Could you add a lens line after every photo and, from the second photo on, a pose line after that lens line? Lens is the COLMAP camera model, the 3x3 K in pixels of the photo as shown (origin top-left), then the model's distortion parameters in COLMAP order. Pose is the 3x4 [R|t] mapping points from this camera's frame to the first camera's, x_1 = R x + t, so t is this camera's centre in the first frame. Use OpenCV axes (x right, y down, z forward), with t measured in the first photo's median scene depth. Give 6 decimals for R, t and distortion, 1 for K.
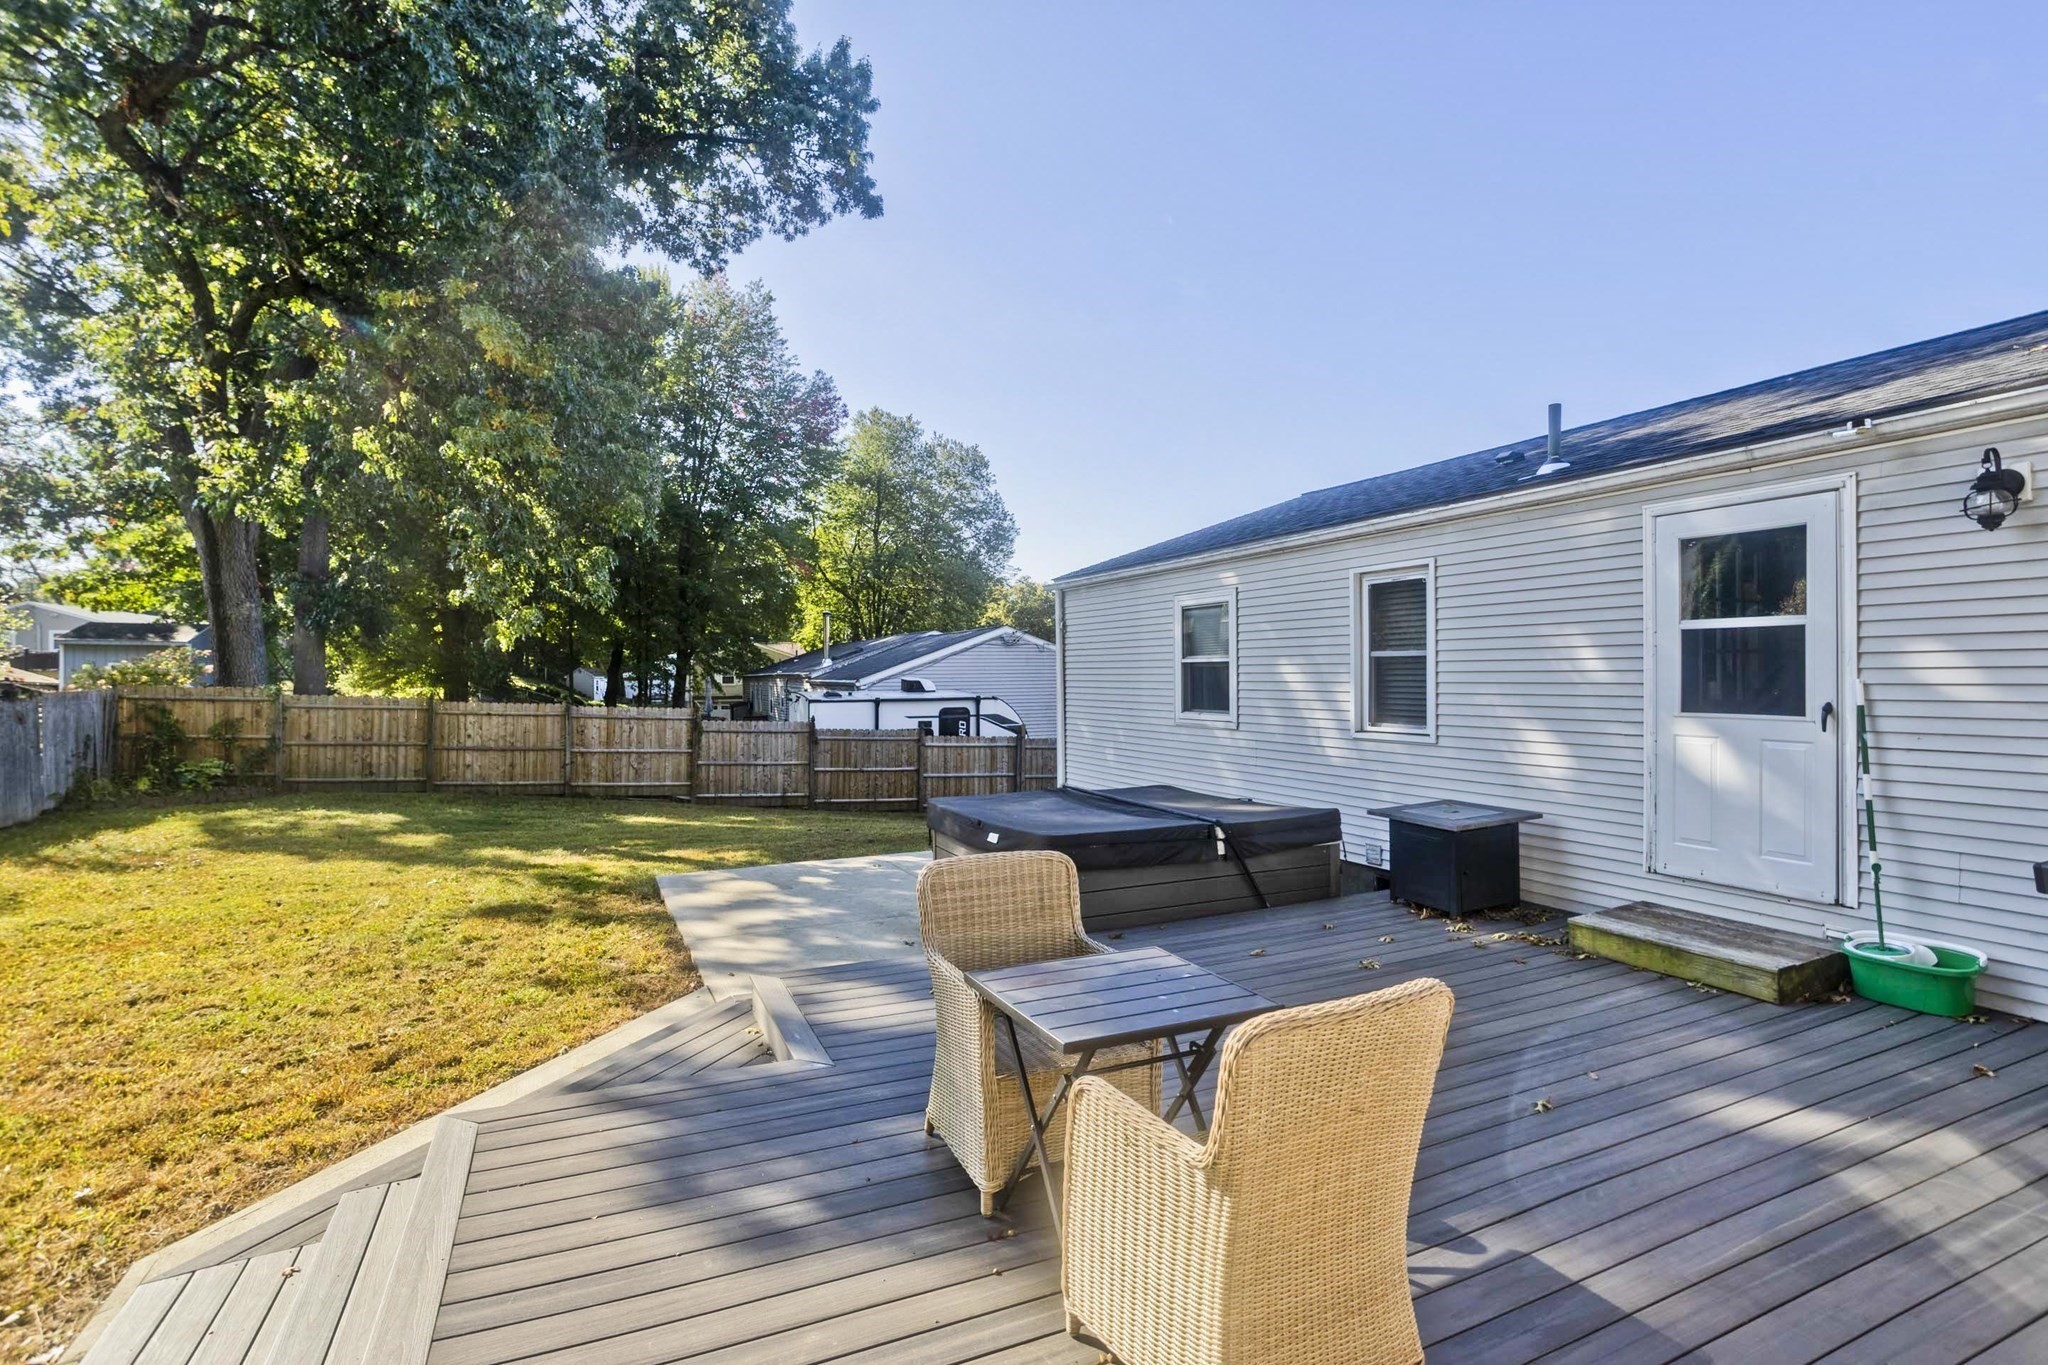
lens RADIAL K [[990.7, 0, 1033.8], [0, 990.7, 680.5], [0, 0, 1]] dist [-0.055186, 0.035423]
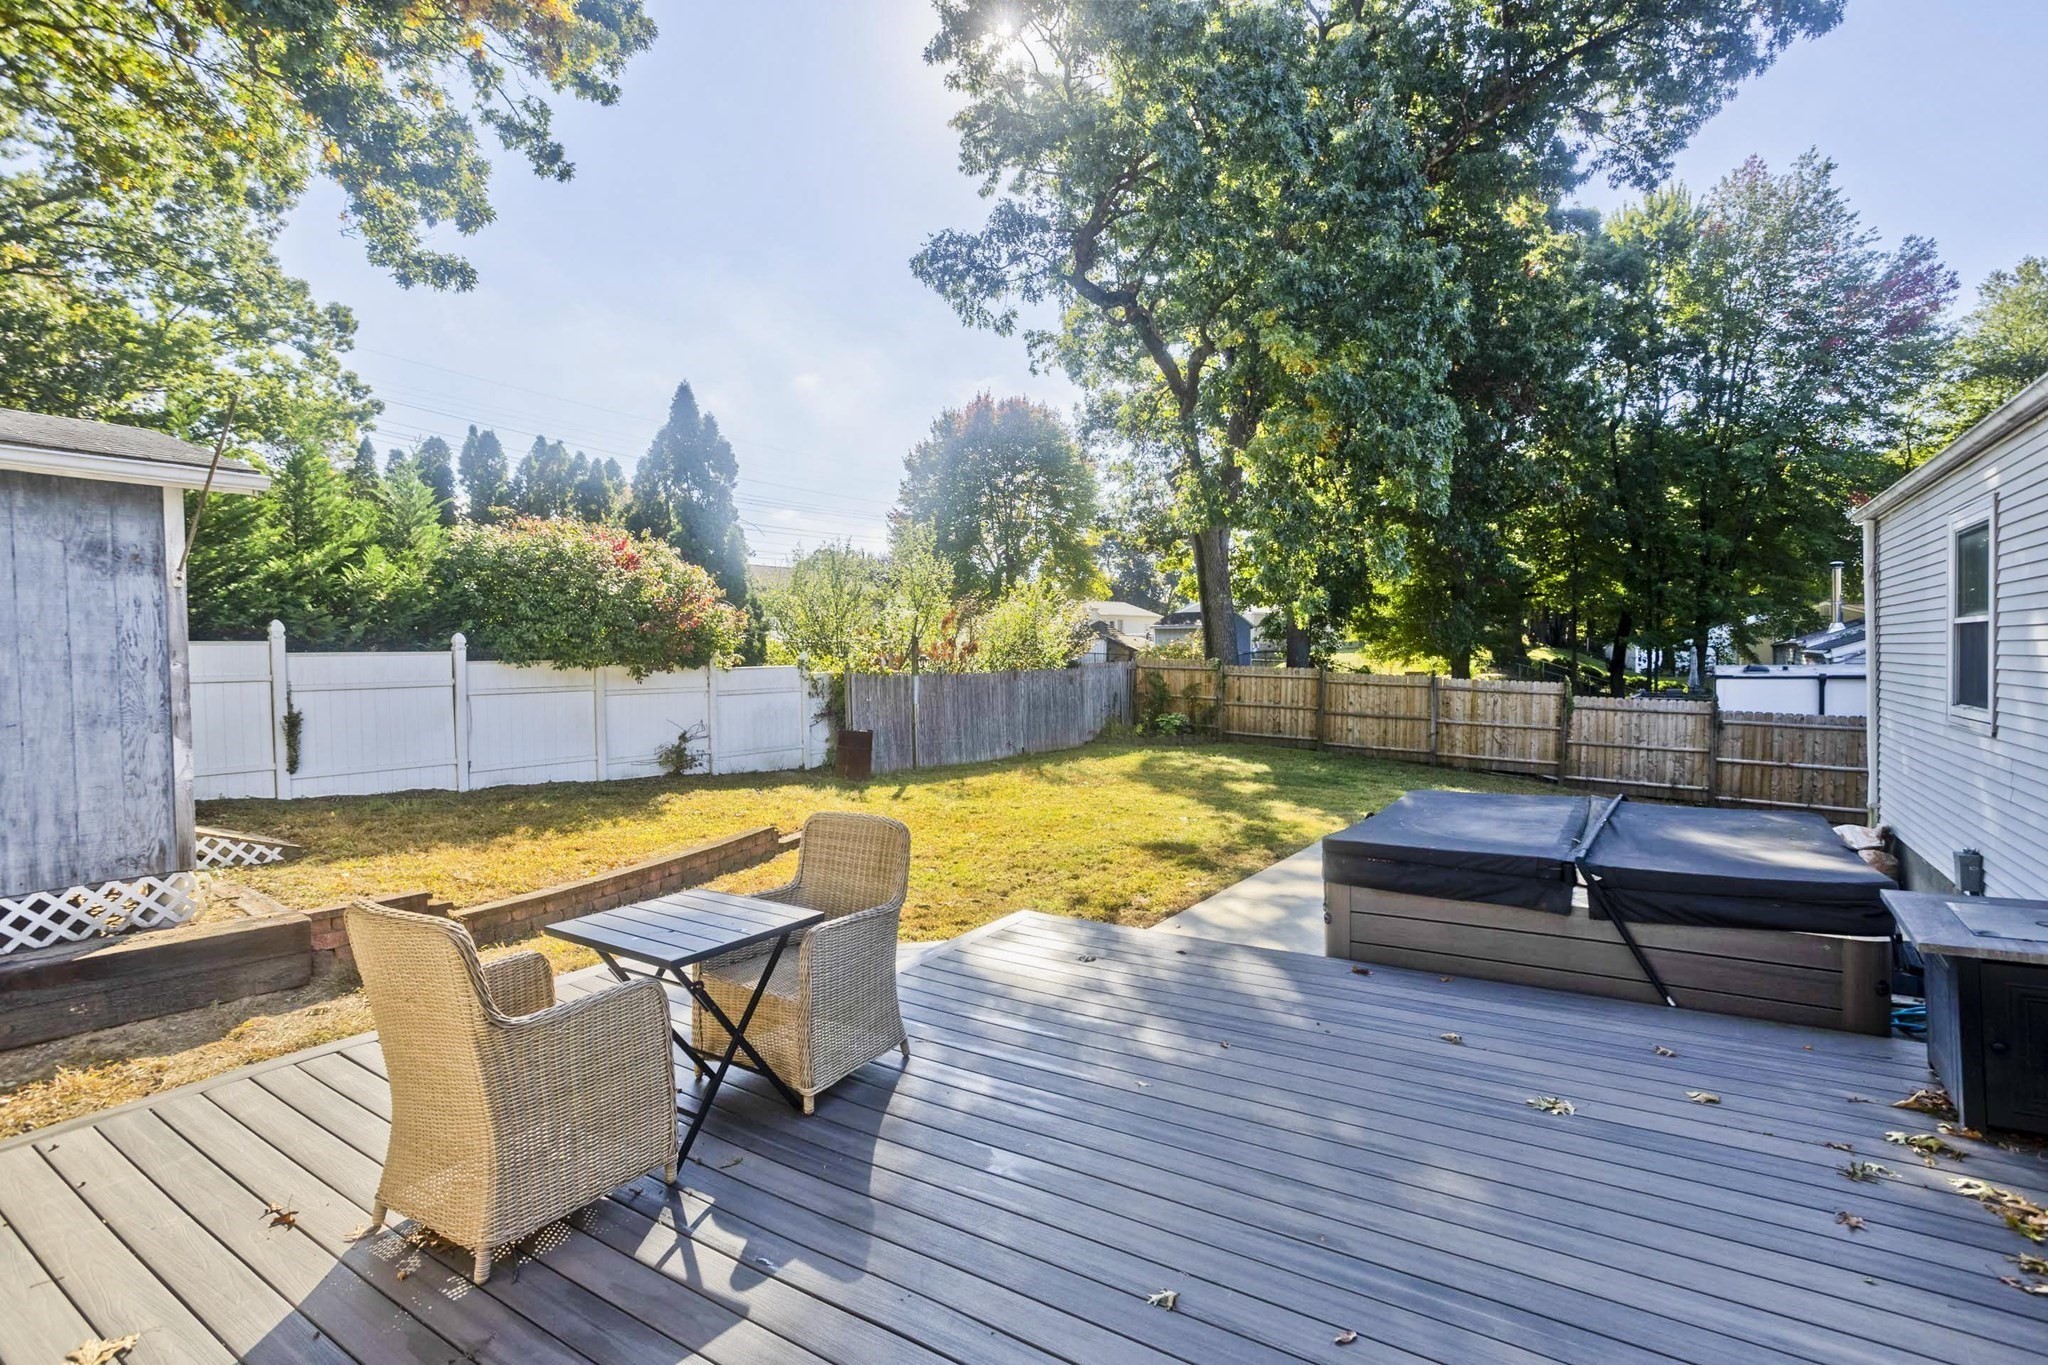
lens RADIAL K [[983.2, 0, 1031.8], [0, 983.2, 679.6], [0, 0, 1]] dist [-0.056355, 0.037368]
pose [[0.520704, 0.017795, -0.853552, 0.174022], [0.007120, 0.999657, 0.025185, -0.001220], [0.853708, -0.019191, 0.520399, 0.097739]]
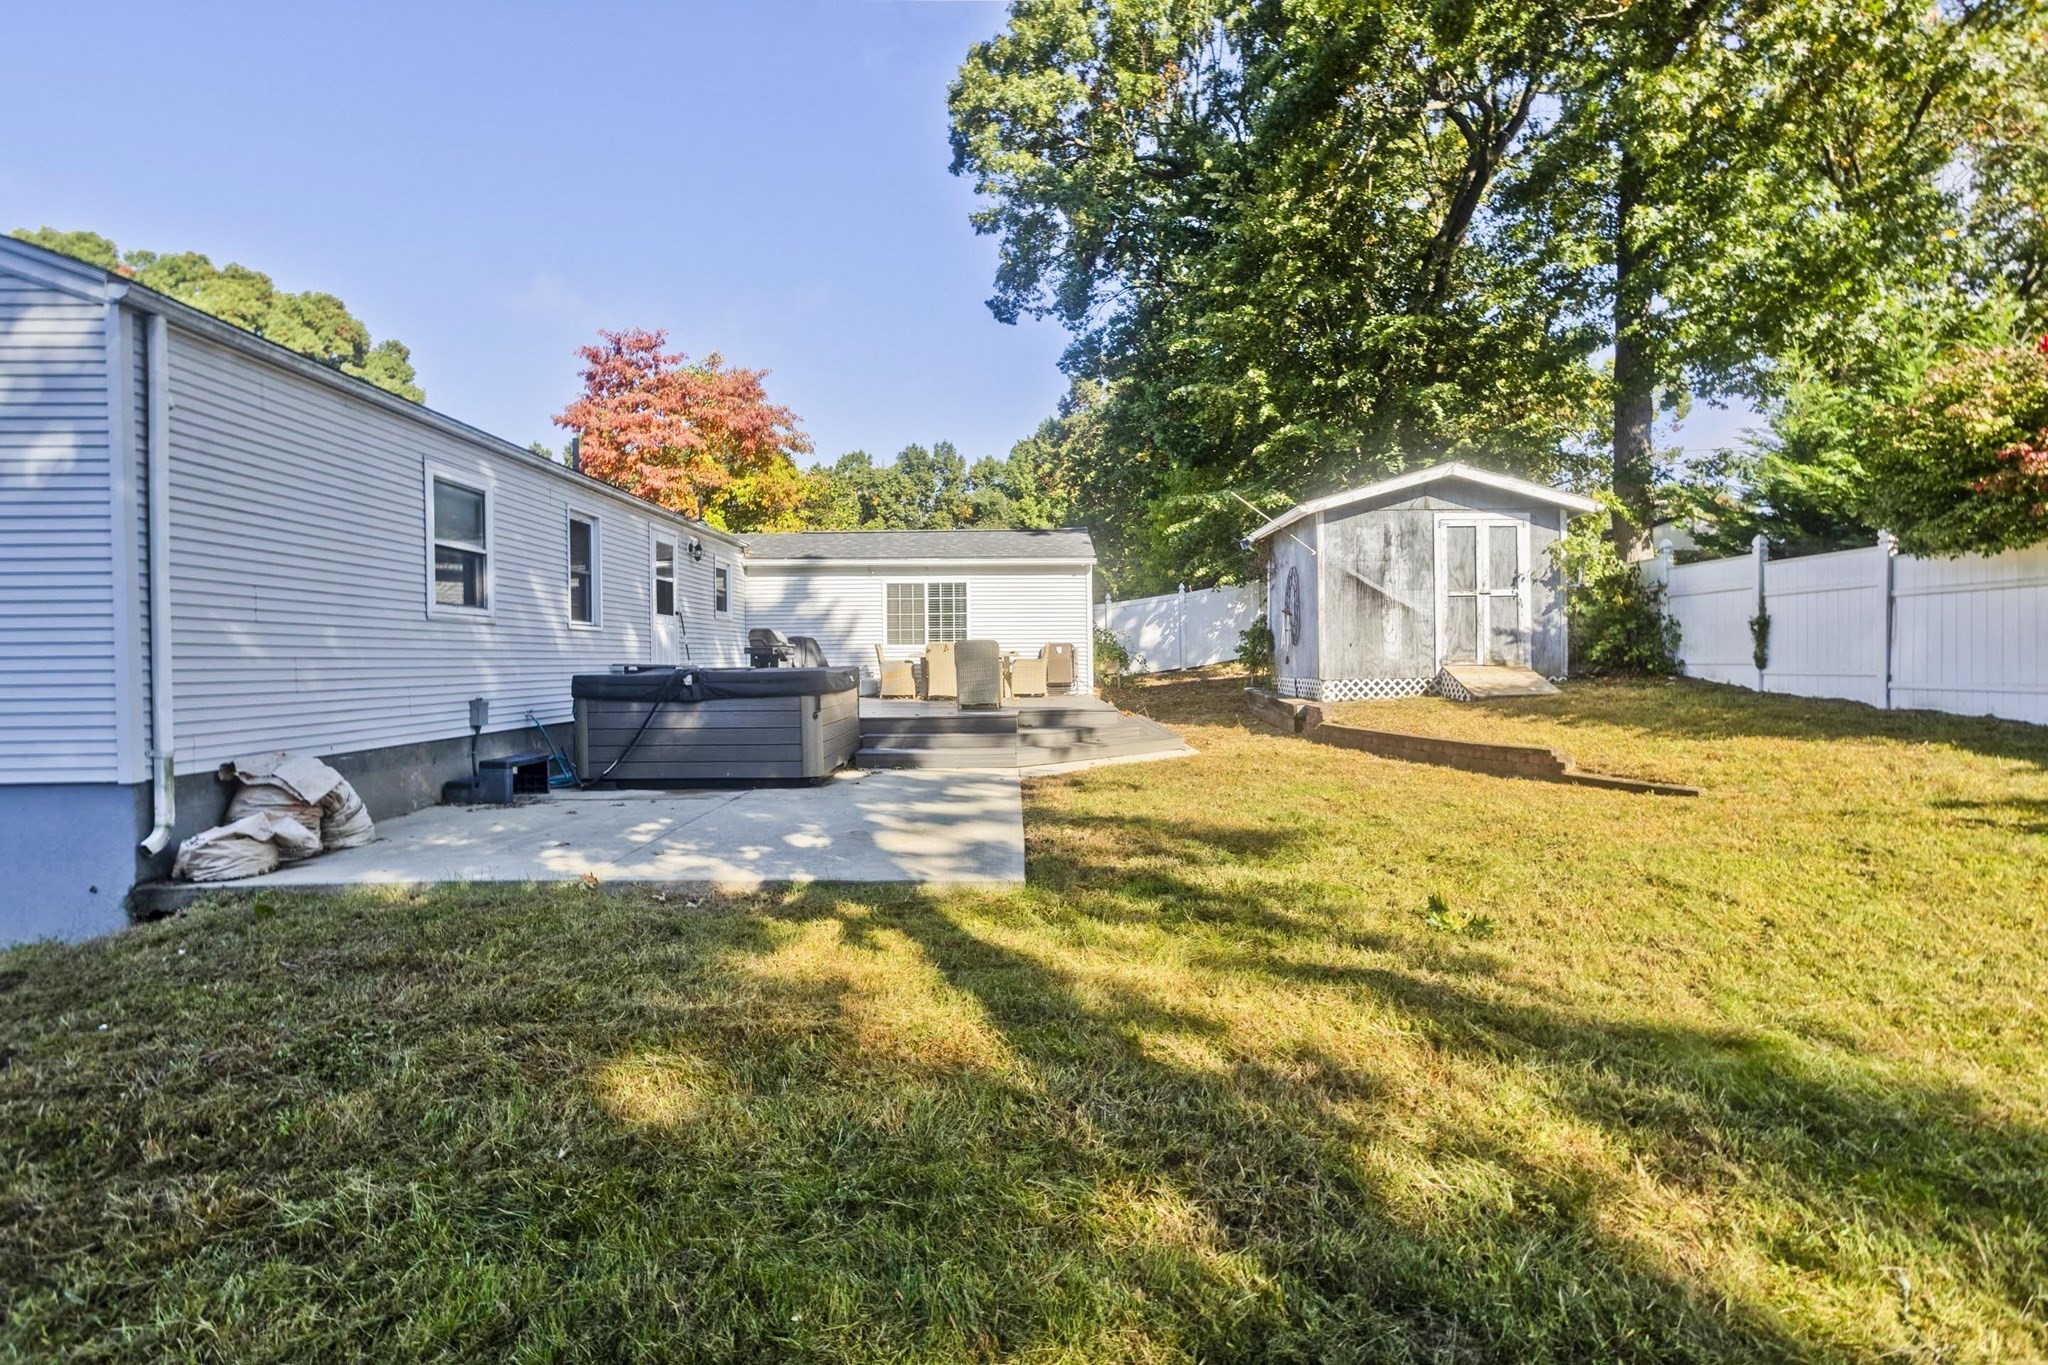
lens RADIAL K [[999.1, 0, 1035.5], [0, 999.1, 673.9], [0, 0, 1]] dist [-0.051468, 0.036717]
pose [[-0.916792, 0.013010, 0.399154, -0.298164], [0.022272, 0.999579, 0.018576, 0.040557], [-0.398744, 0.025921, -0.916696, 0.742437]]
